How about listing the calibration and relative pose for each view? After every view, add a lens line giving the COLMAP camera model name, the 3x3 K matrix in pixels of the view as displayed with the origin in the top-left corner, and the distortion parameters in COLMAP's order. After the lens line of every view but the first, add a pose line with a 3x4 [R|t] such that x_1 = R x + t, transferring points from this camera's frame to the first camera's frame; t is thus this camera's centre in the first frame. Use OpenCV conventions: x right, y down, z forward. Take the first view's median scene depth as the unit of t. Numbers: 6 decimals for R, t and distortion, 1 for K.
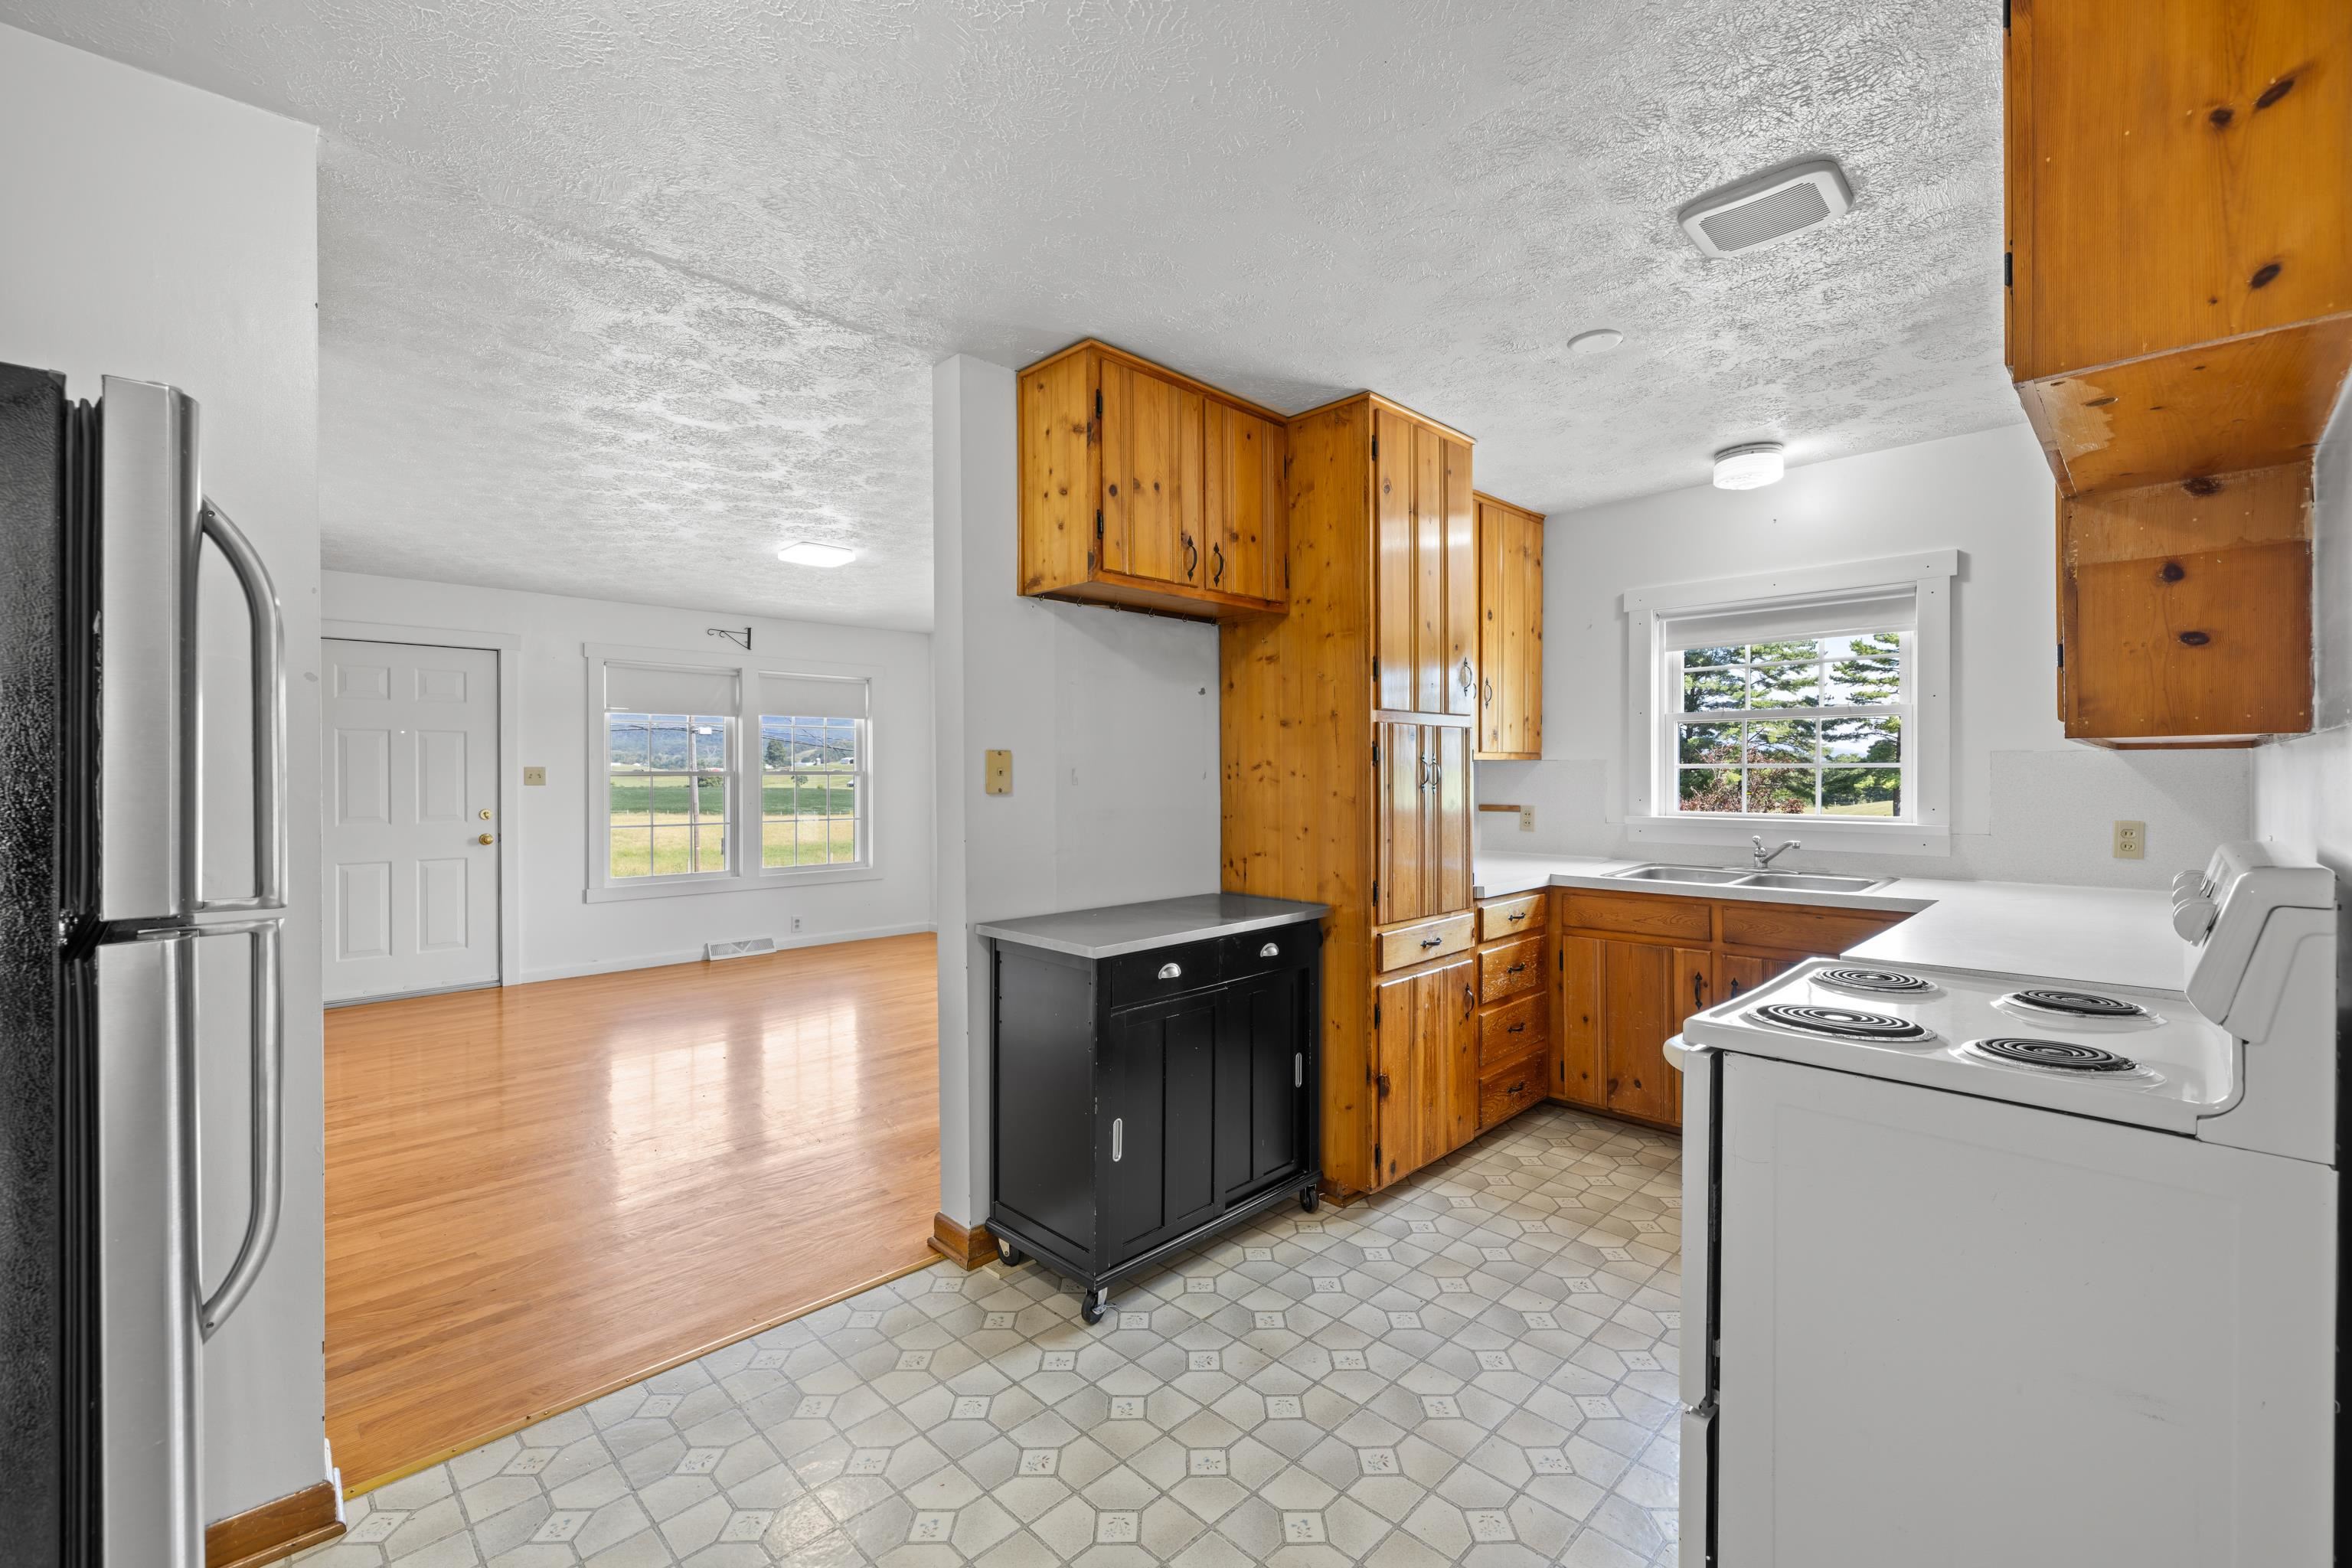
lens RADIAL K [[994.8, 0, 1167.5], [0, 994.8, 780.9], [0, 0, 1]] dist [0.001351, 0.000804]
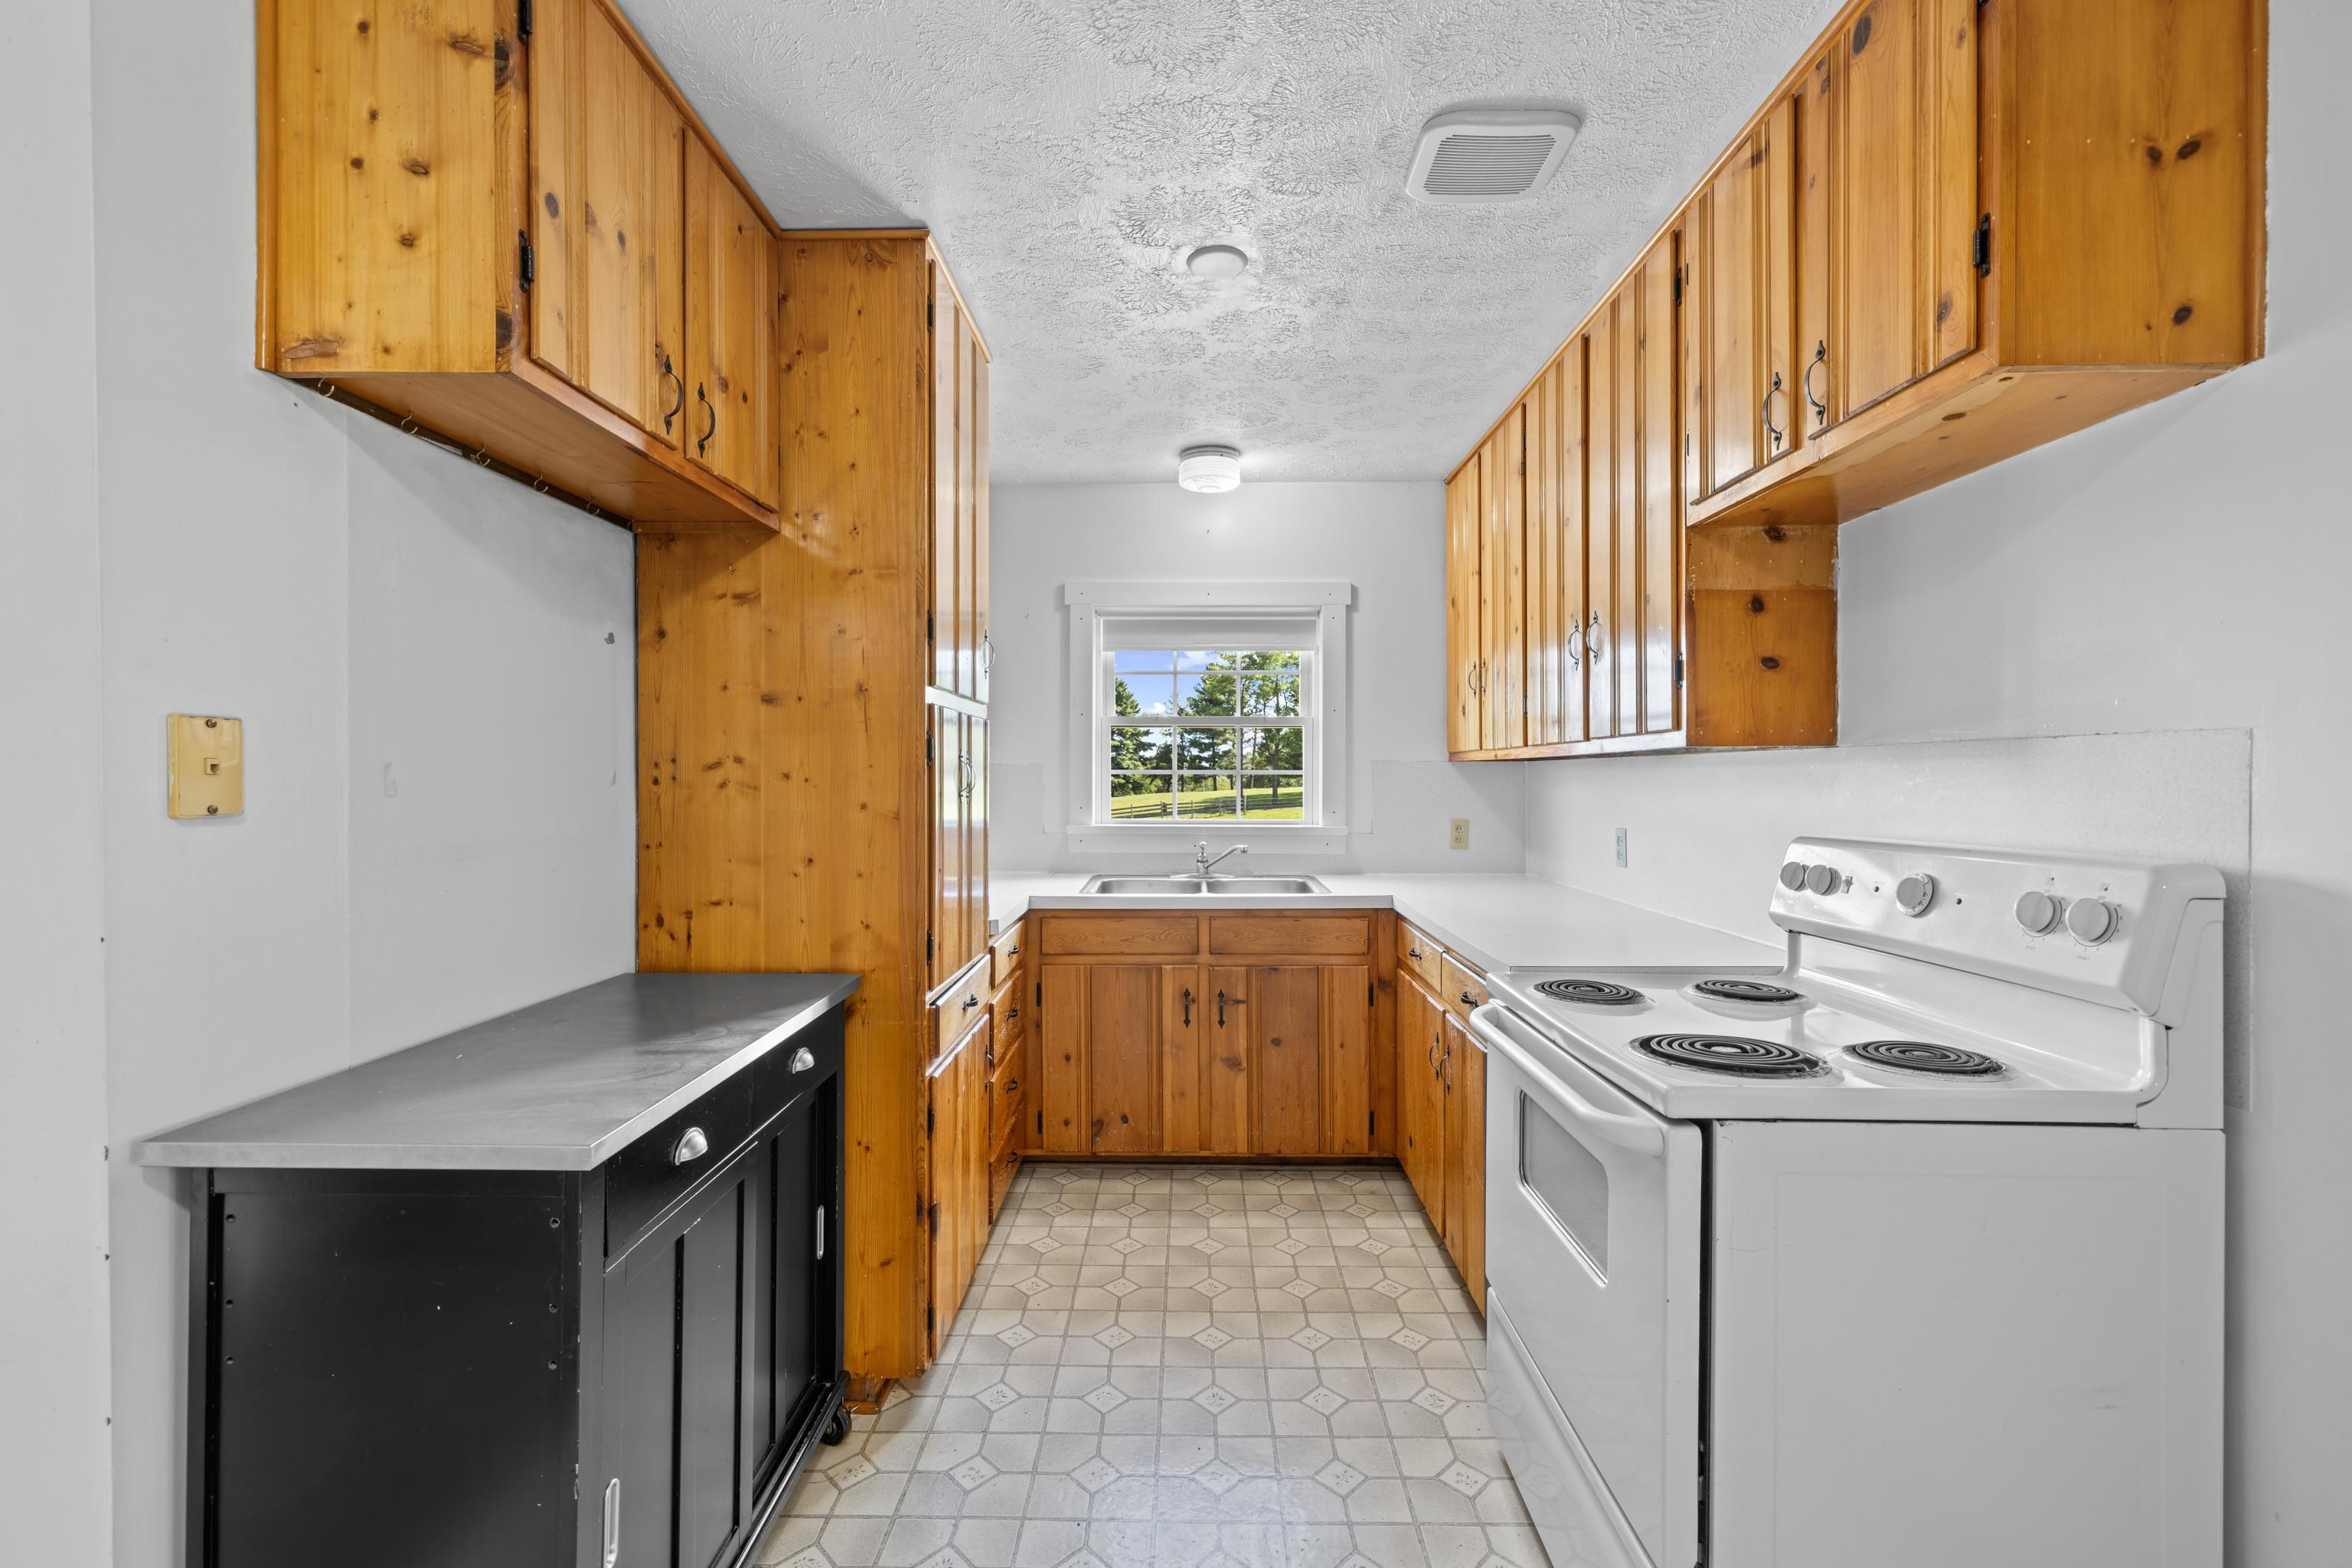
lens RADIAL K [[994.8, 0, 1175.3], [0, 994.8, 784.0], [0, 0, 1]] dist [0.001351, 0.000804]
pose [[0.710718, 0.001333, 0.703476, -0.159213], [0.002323, 0.999988, -0.004241, 0.001132], [-0.703474, 0.004648, 0.710706, 0.369258]]
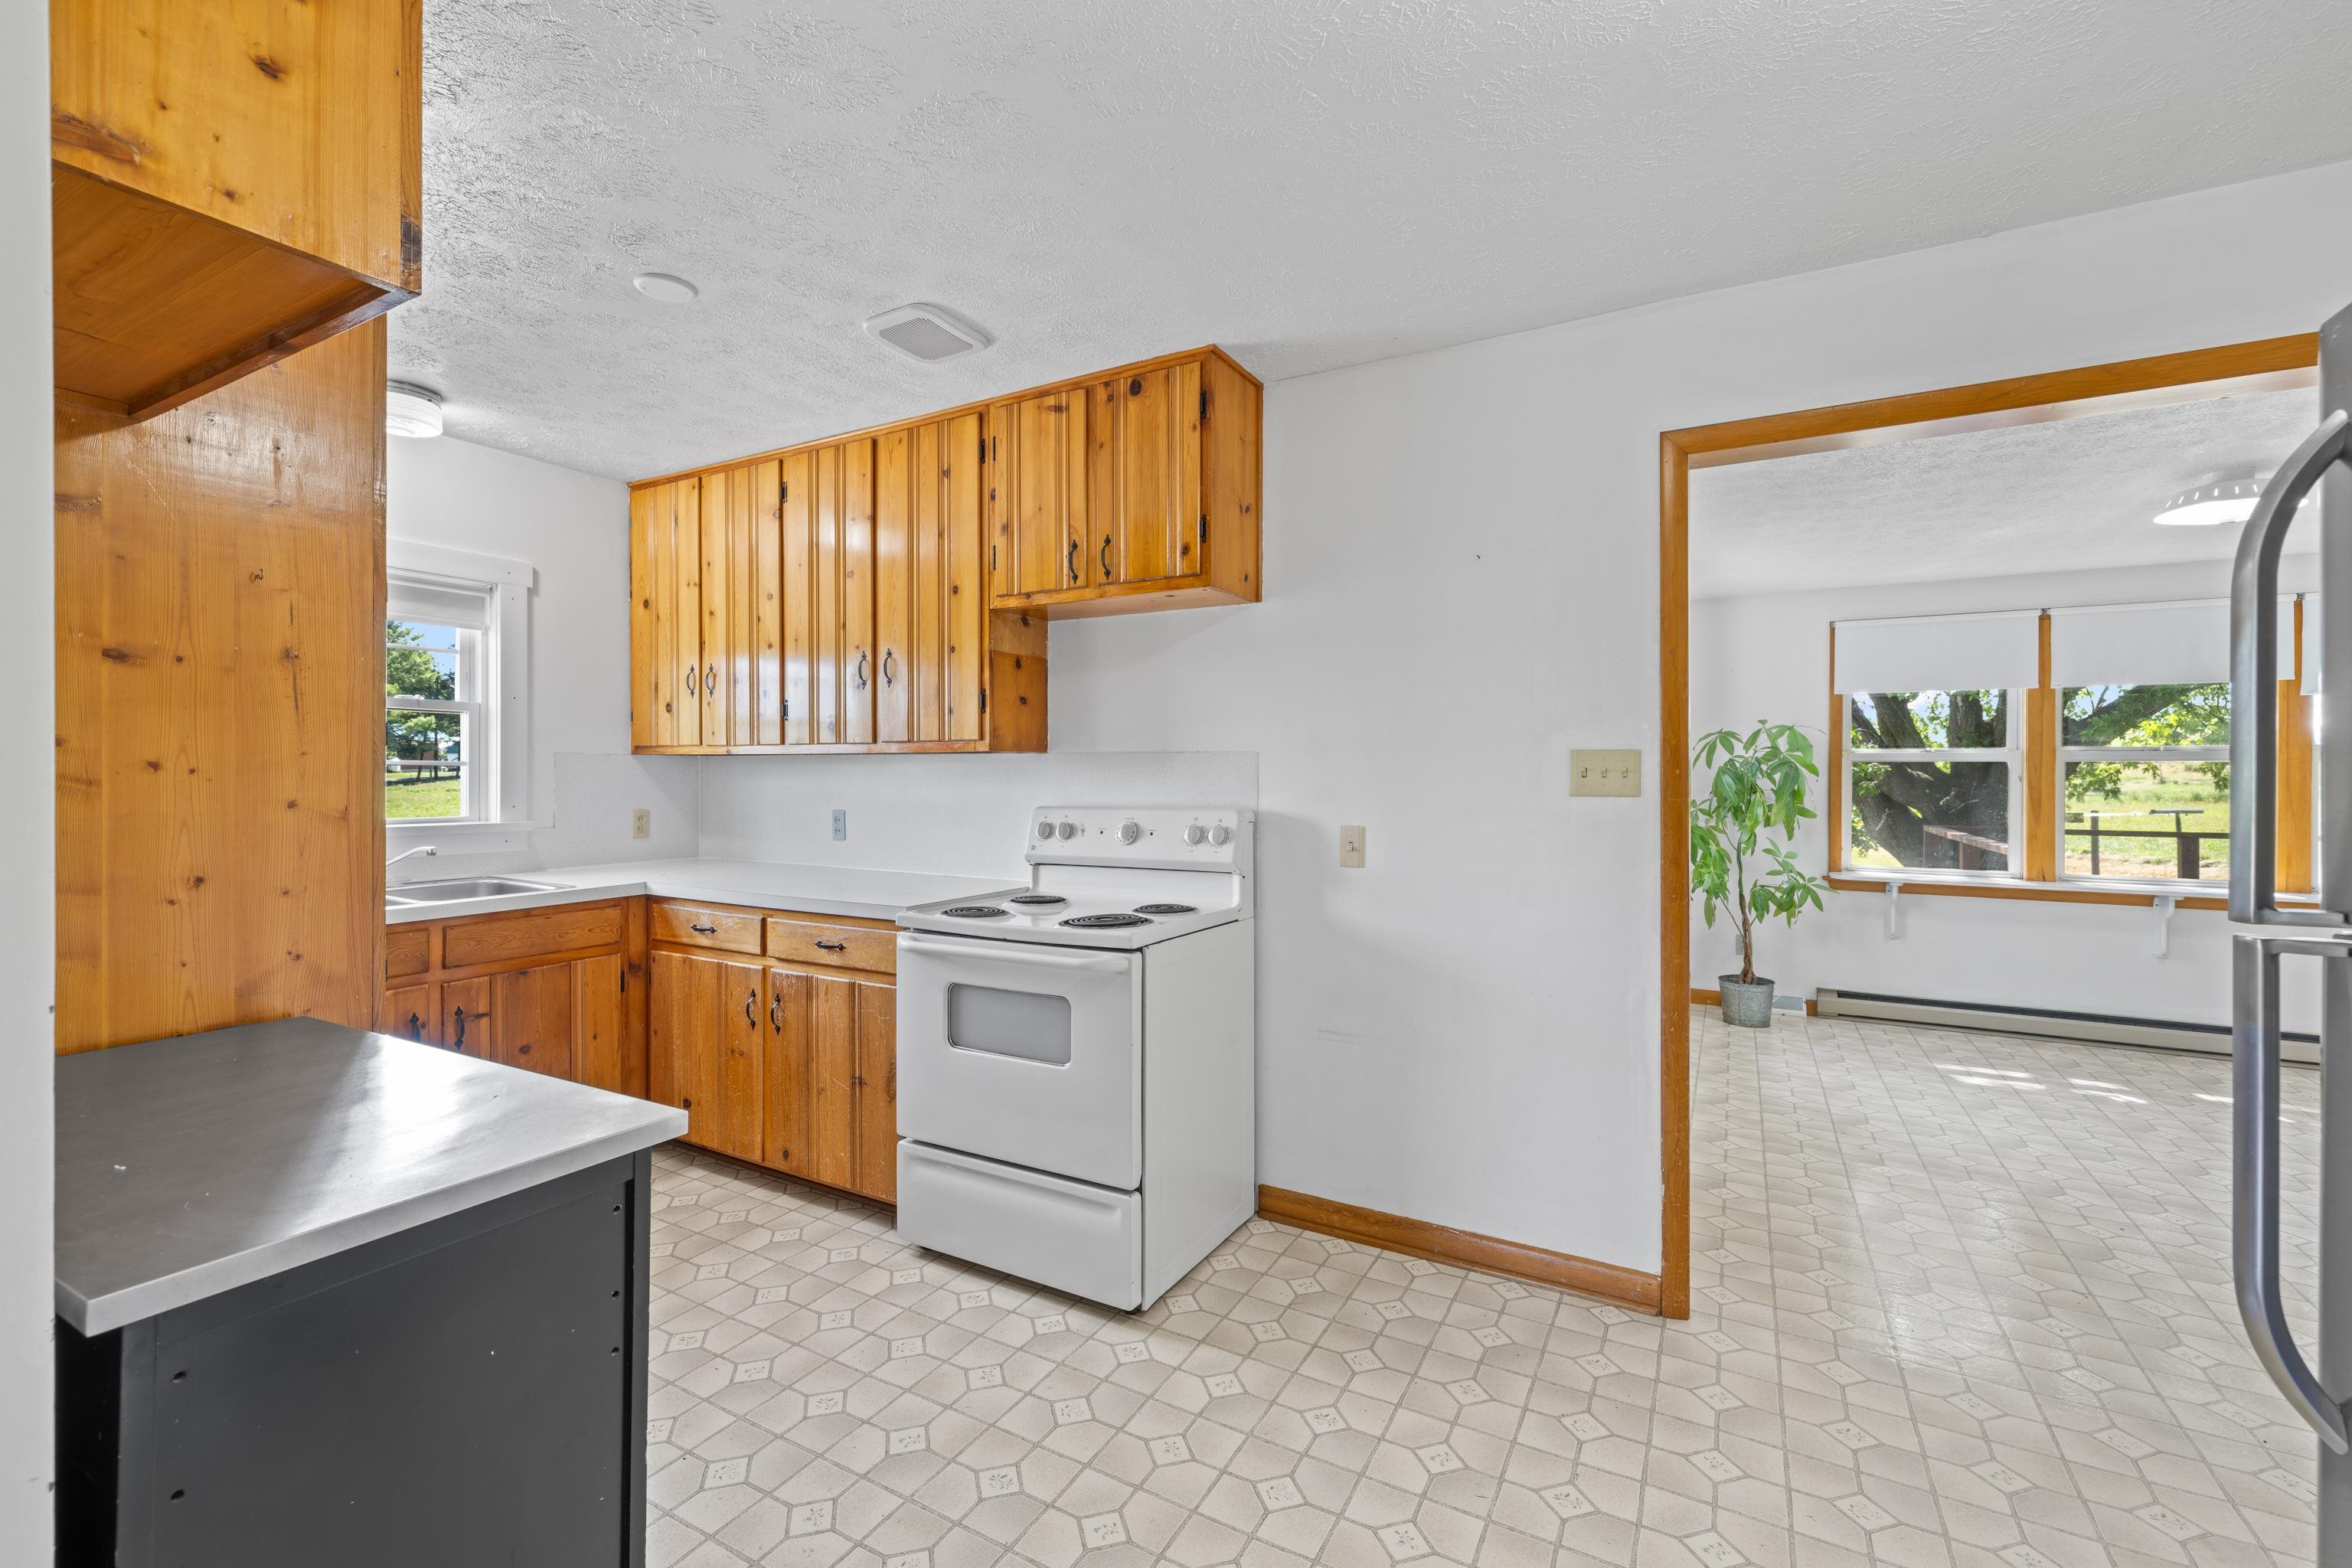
lens RADIAL K [[994.8, 0, 1180.8], [0, 994.8, 779.3], [0, 0, 1]] dist [0.001351, 0.000804]
pose [[-0.286640, -0.001770, 0.958037, -0.483302], [0.006912, 0.999968, 0.003916, 0.000692], [-0.958013, 0.007744, -0.286619, 0.700264]]
